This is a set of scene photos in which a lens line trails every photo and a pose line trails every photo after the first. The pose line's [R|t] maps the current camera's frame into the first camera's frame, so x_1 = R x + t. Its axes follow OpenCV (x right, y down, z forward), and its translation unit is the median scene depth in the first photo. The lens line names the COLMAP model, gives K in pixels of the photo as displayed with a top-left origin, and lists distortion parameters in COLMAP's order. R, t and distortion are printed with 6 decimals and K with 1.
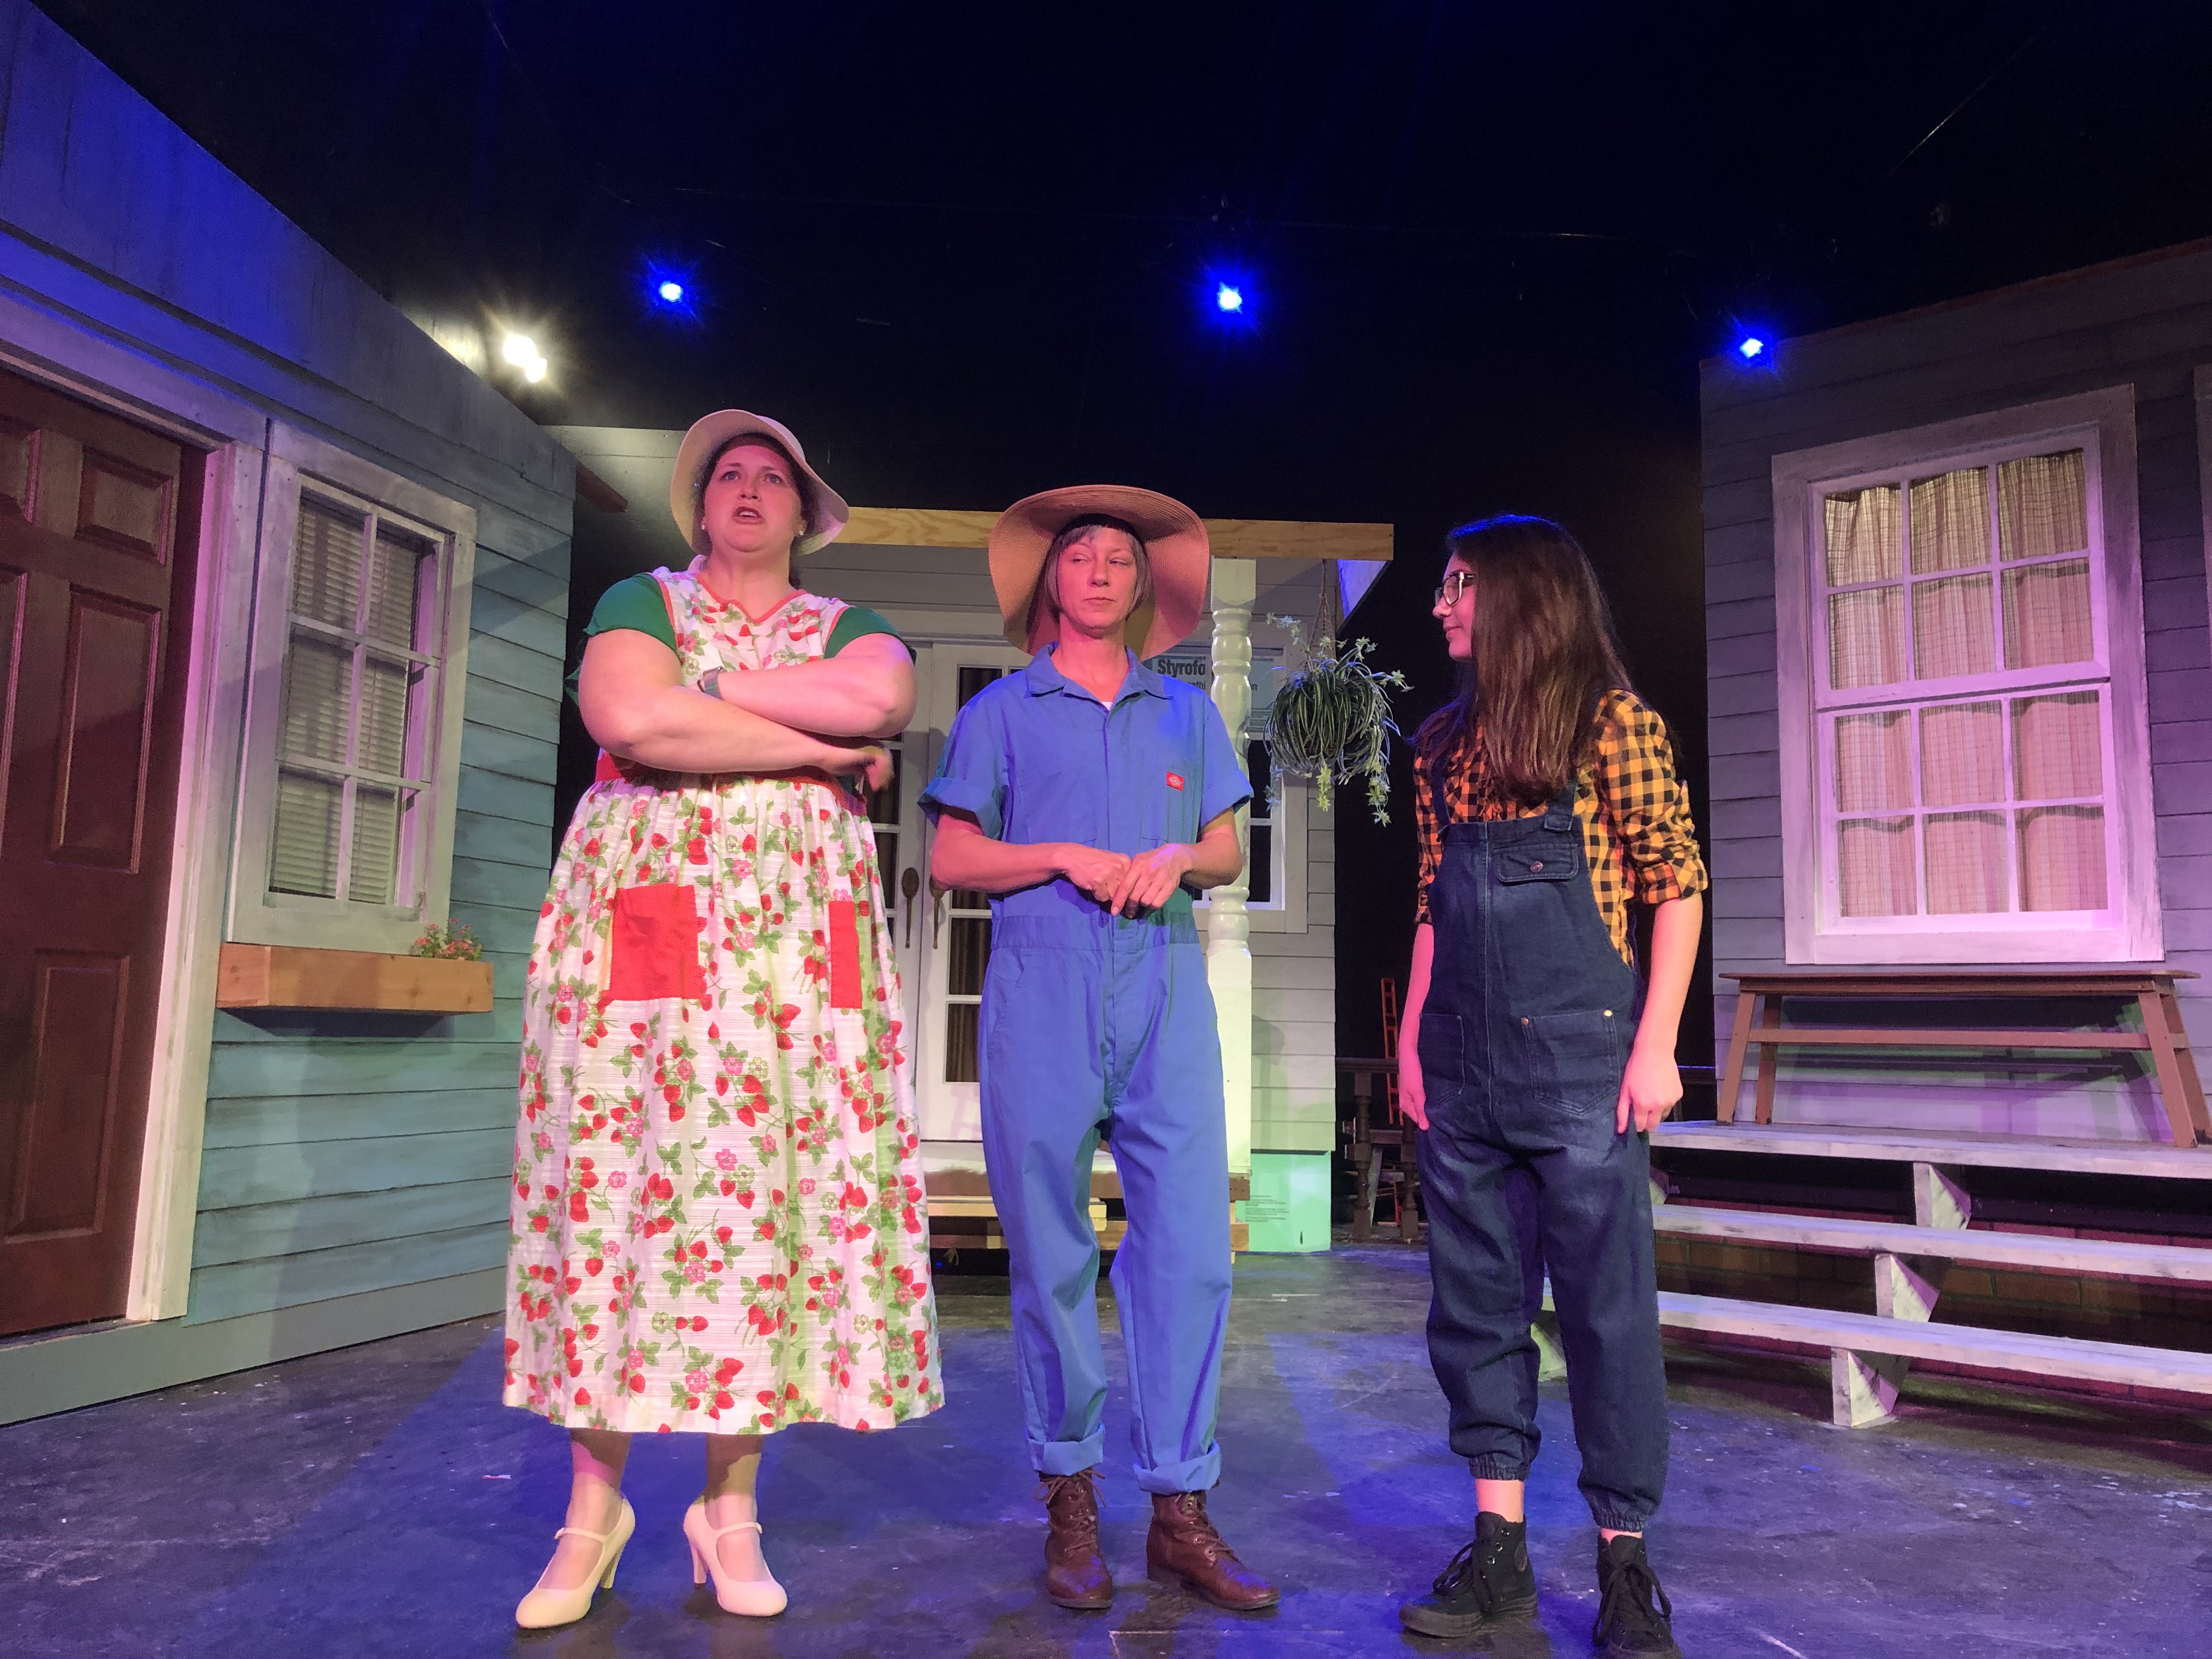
lens RADIAL K [[1796.8, 0, 1086.9], [0, 1796.8, 816.5], [0, 0, 1]] dist [0.014686, -0.019601]
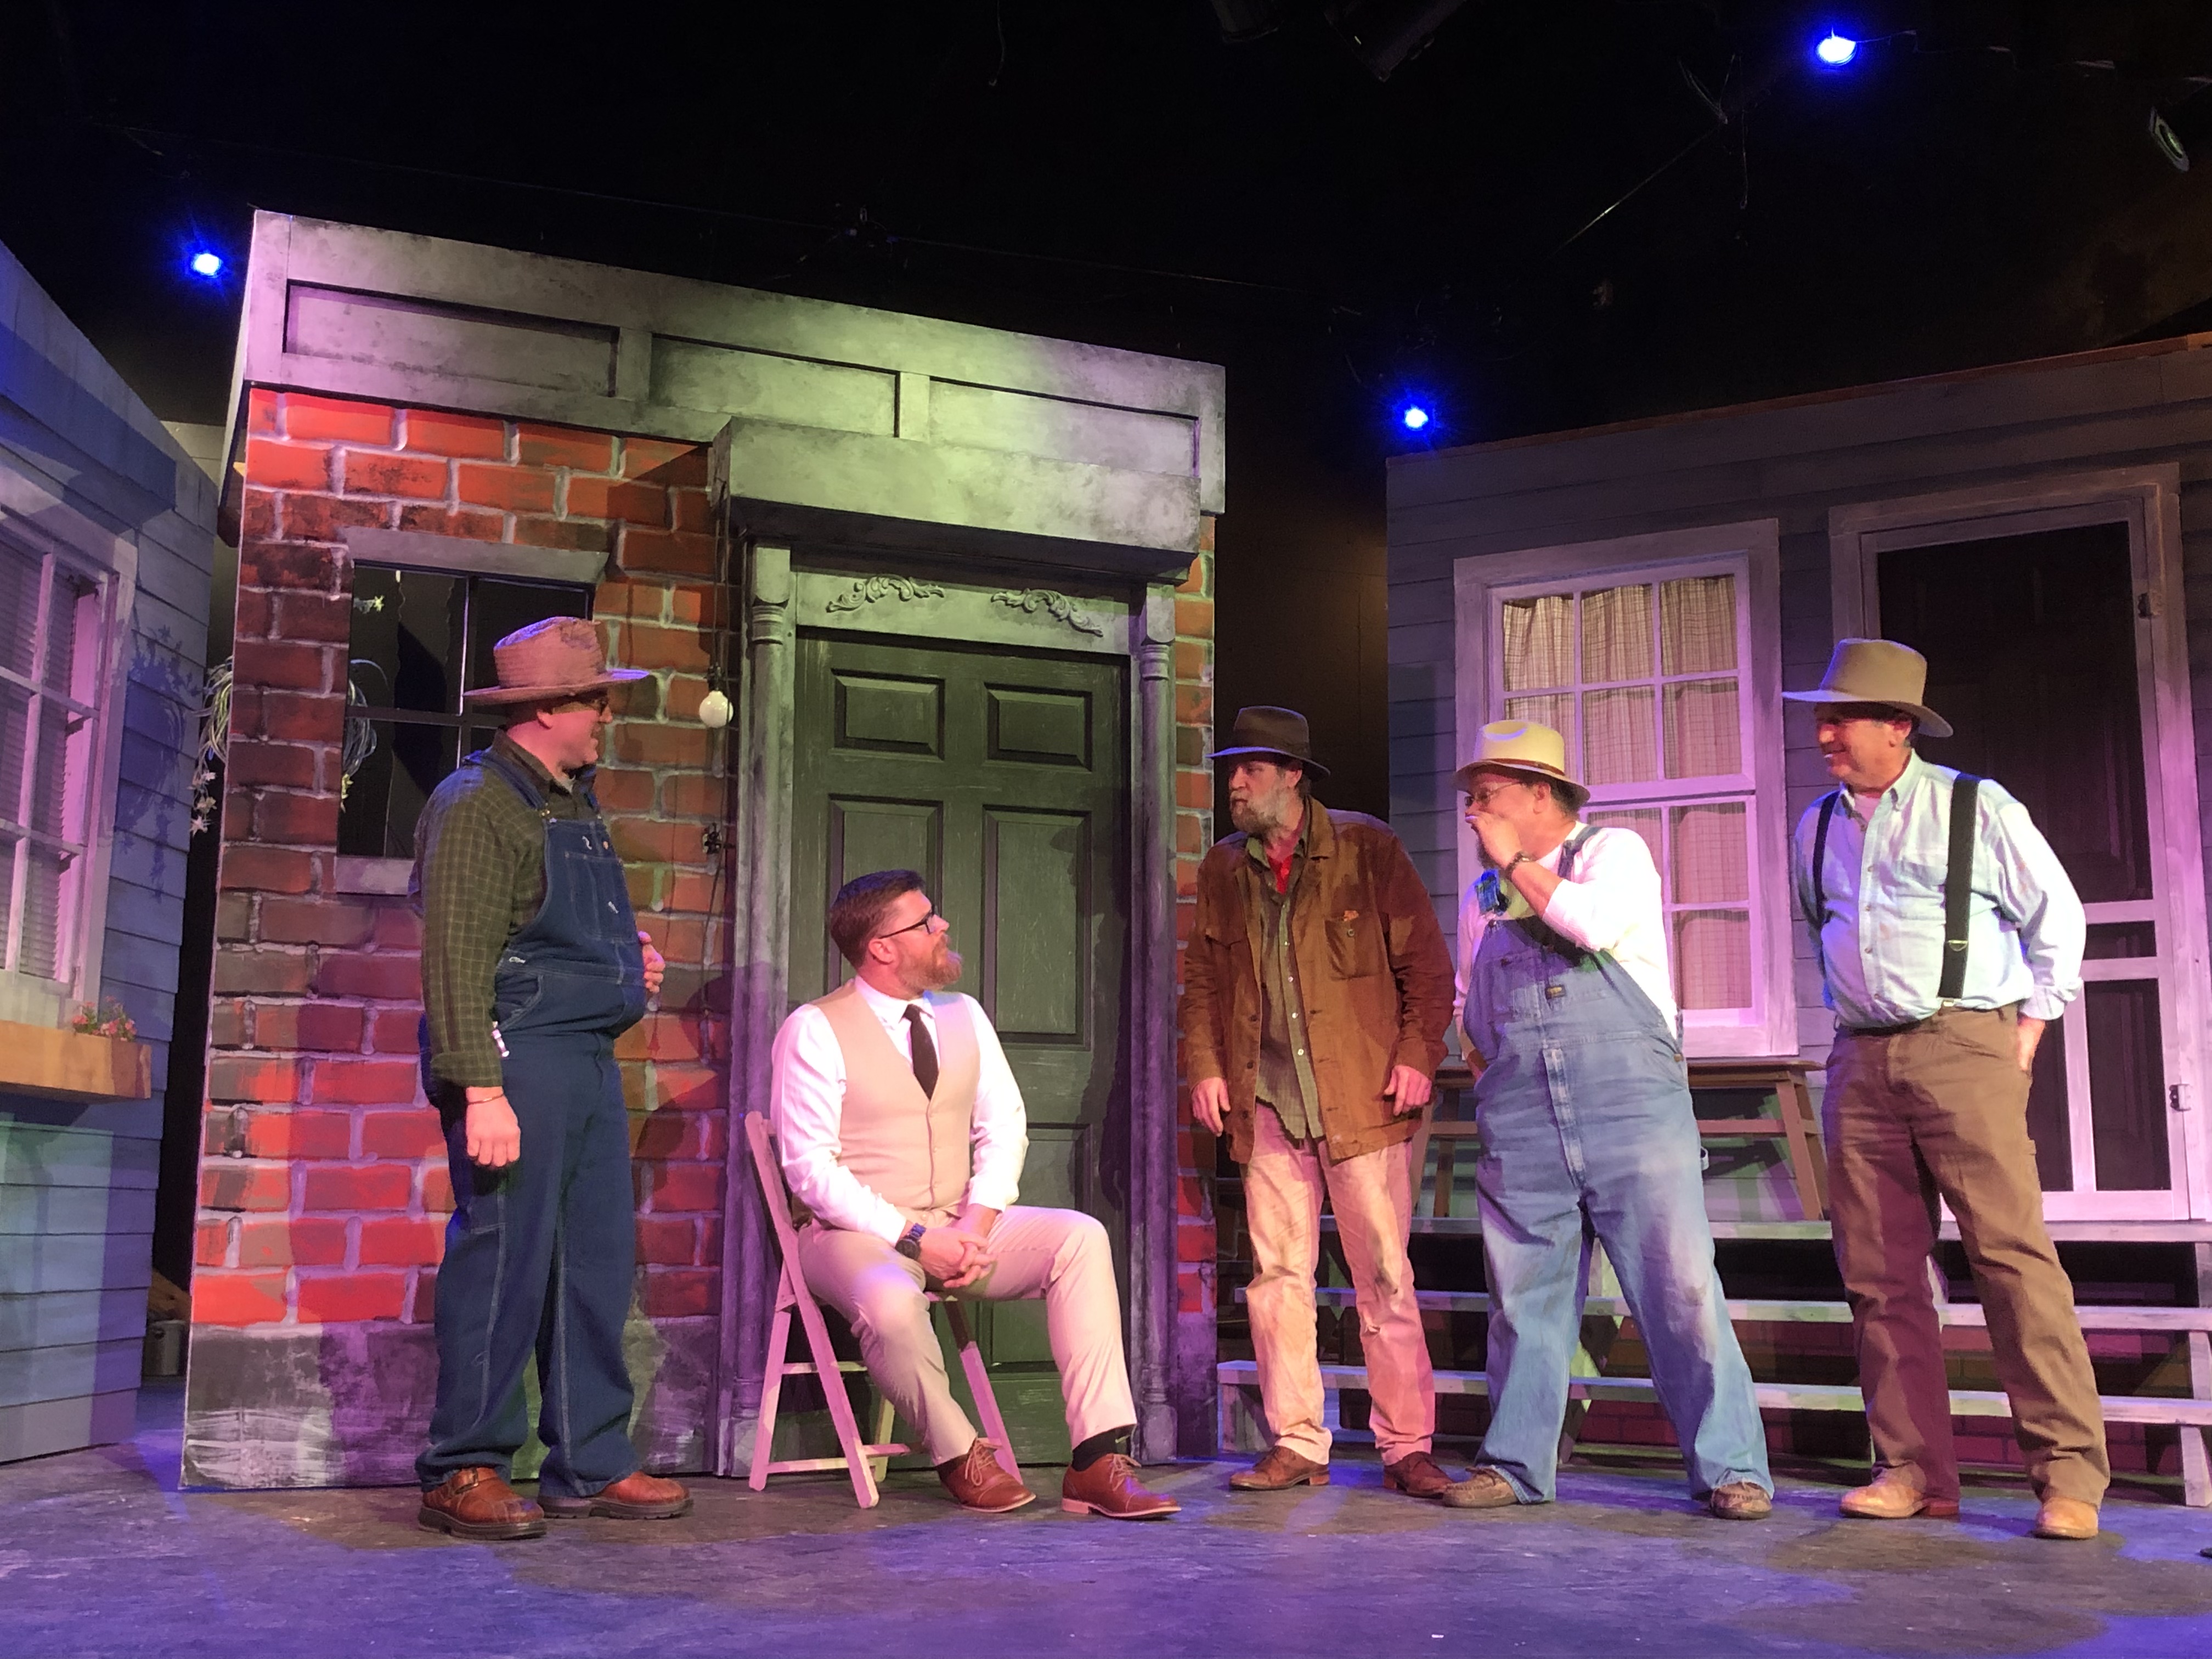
lens RADIAL K [[2437.7, 0, 1067.8], [0, 2437.7, 810.9], [0, 0, 1]] dist [0.010474, 0.000000]
pose [[0.971582, 0.030981, 0.234667, -0.168667], [-0.020593, 0.998702, -0.046586, 0.010843], [-0.235806, 0.040429, 0.970959, -0.310849]]
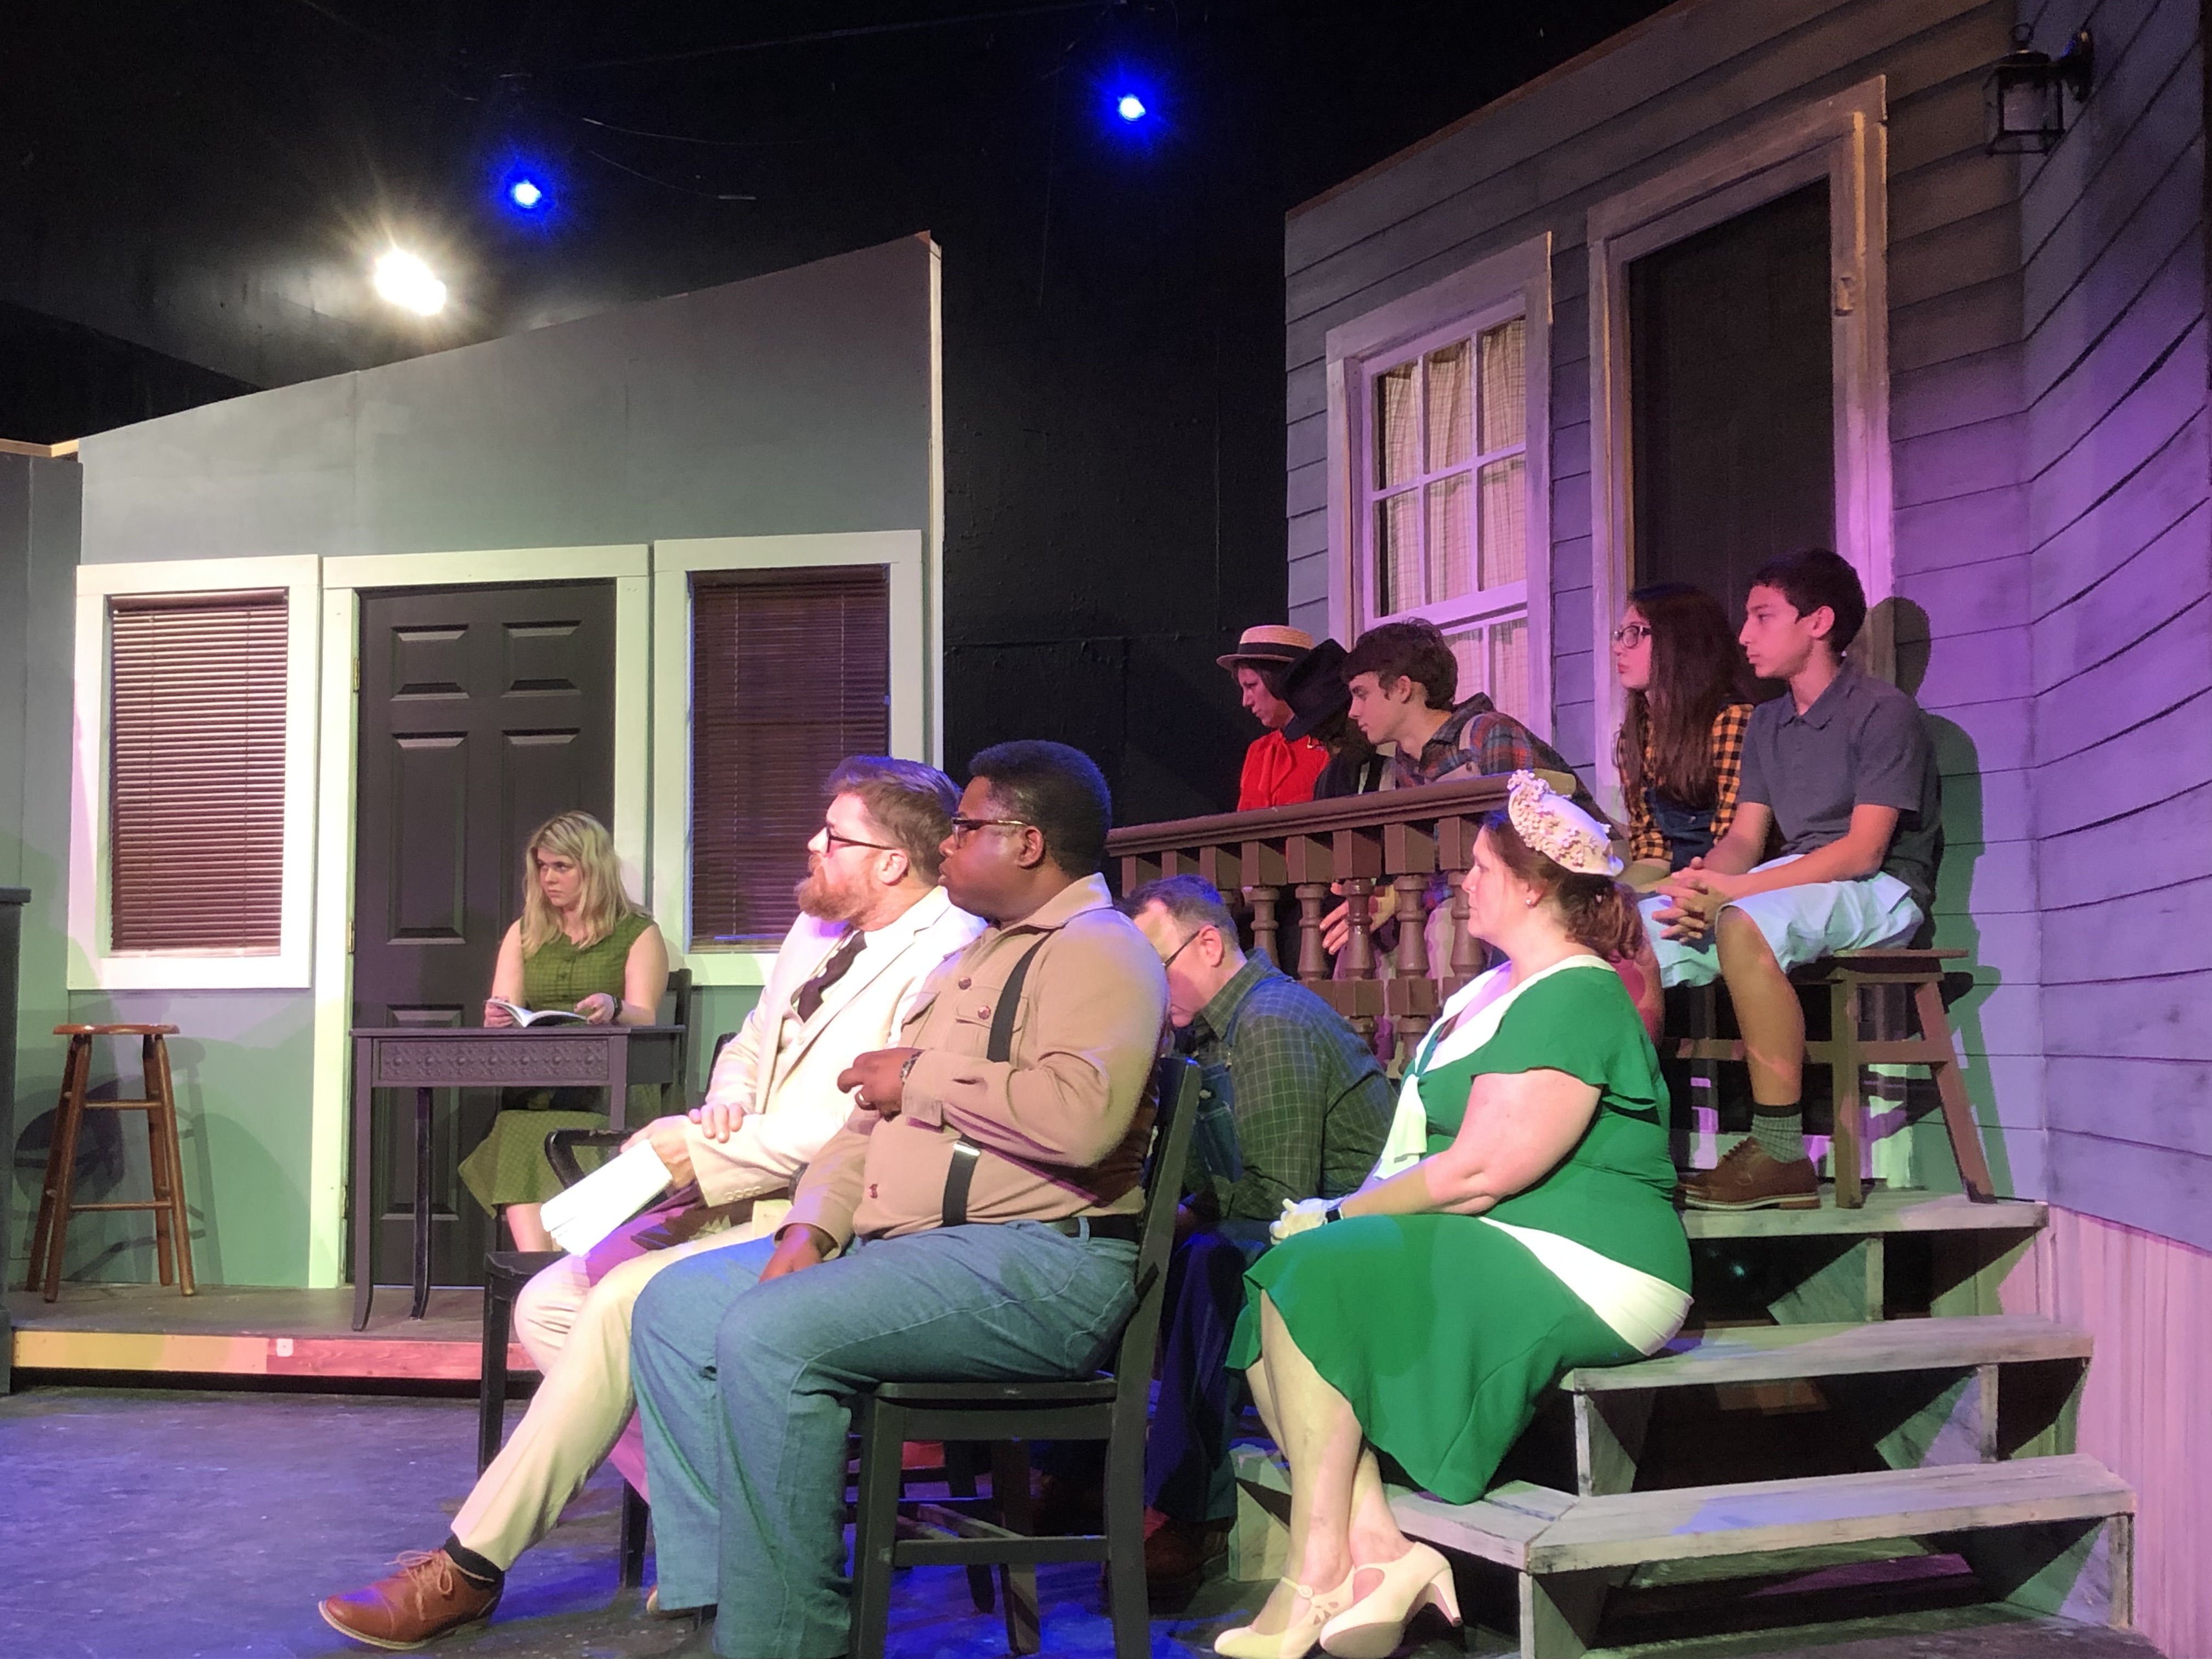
lens RADIAL K [[2777.2, 0, 1099.9], [0, 2777.2, 840.4], [0, 0, 1]] dist [-0.007248, 0.000000]
pose [[0.922650, -0.048935, -0.382522, 0.862267], [0.070043, 0.996683, 0.041443, -0.034475], [0.379225, -0.065030, 0.923017, -0.241147]]
